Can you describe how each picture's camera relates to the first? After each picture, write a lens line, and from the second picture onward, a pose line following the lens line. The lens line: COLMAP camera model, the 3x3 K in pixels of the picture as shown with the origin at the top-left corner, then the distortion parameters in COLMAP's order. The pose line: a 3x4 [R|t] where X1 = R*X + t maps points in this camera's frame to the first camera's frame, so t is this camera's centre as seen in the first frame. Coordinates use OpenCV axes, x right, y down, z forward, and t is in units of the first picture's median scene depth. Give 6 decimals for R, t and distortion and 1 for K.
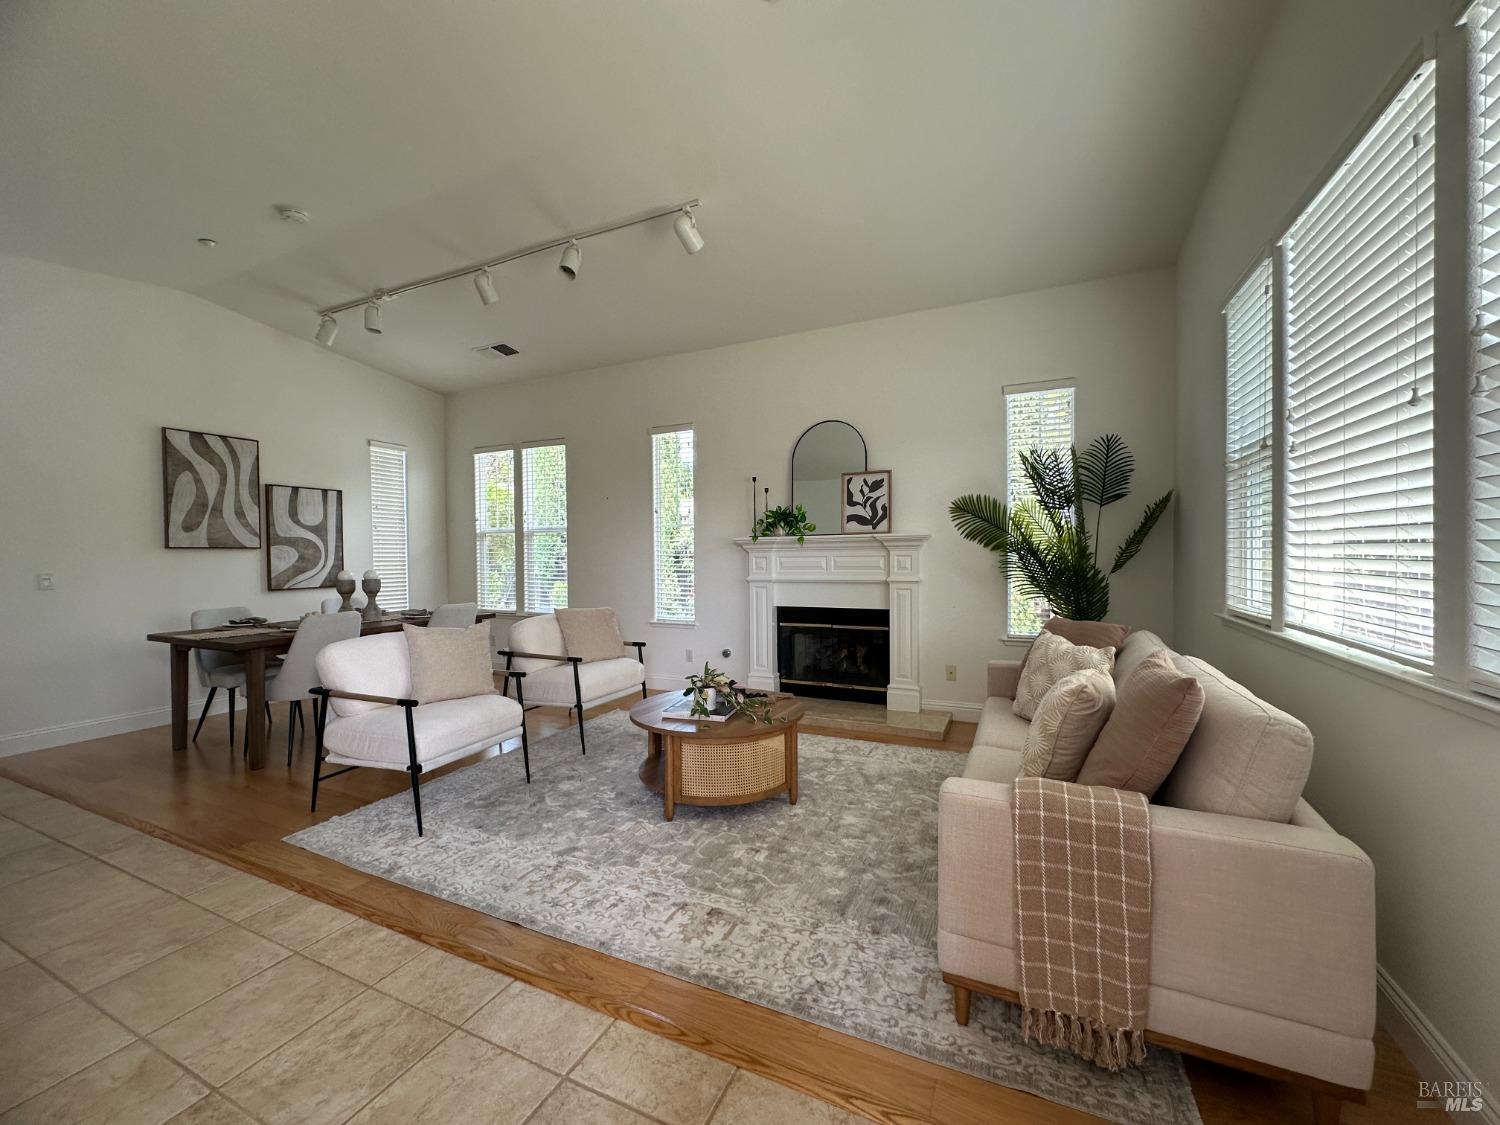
lens RADIAL K [[599.2, 0, 746.1], [0, 599.2, 560.2], [0, 0, 1]] dist [-0.000846, 0.000271]
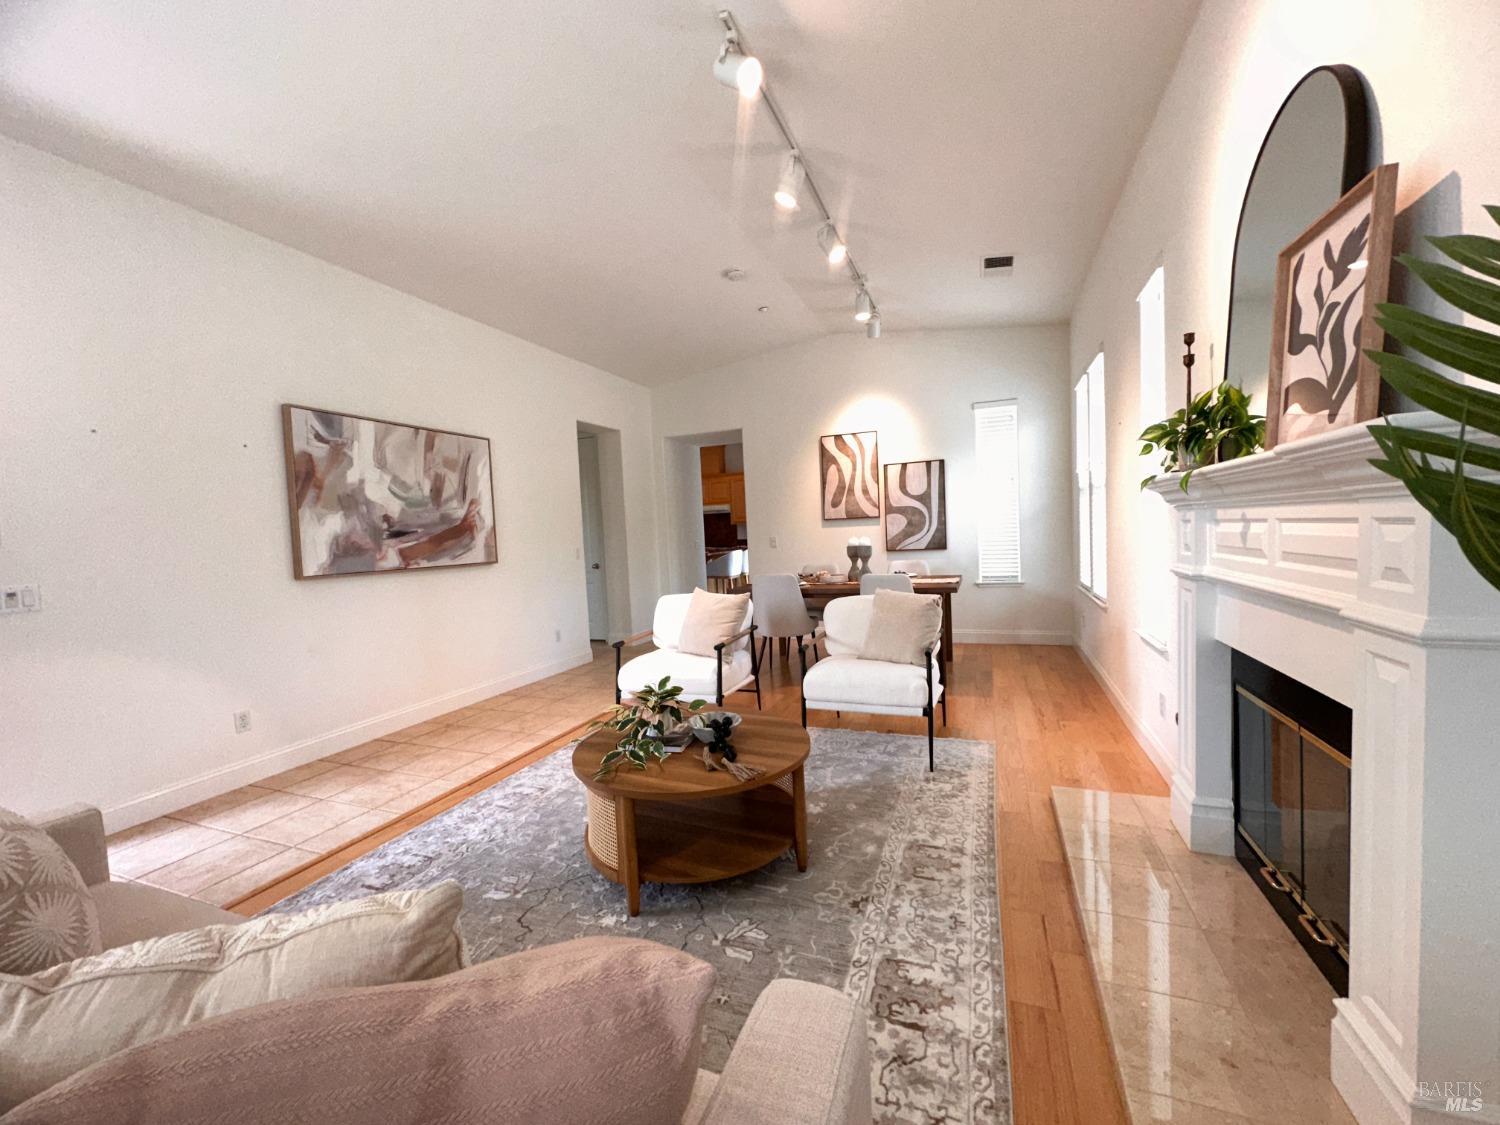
lens RADIAL K [[599.2, 0, 747.2], [0, 599.2, 560.7], [0, 0, 1]] dist [-0.000846, 0.000271]
pose [[0.063271, 0.056963, -0.996369, 0.529801], [0.032317, 0.997729, 0.059093, -0.014786], [0.997473, -0.035939, 0.061287, 0.800598]]
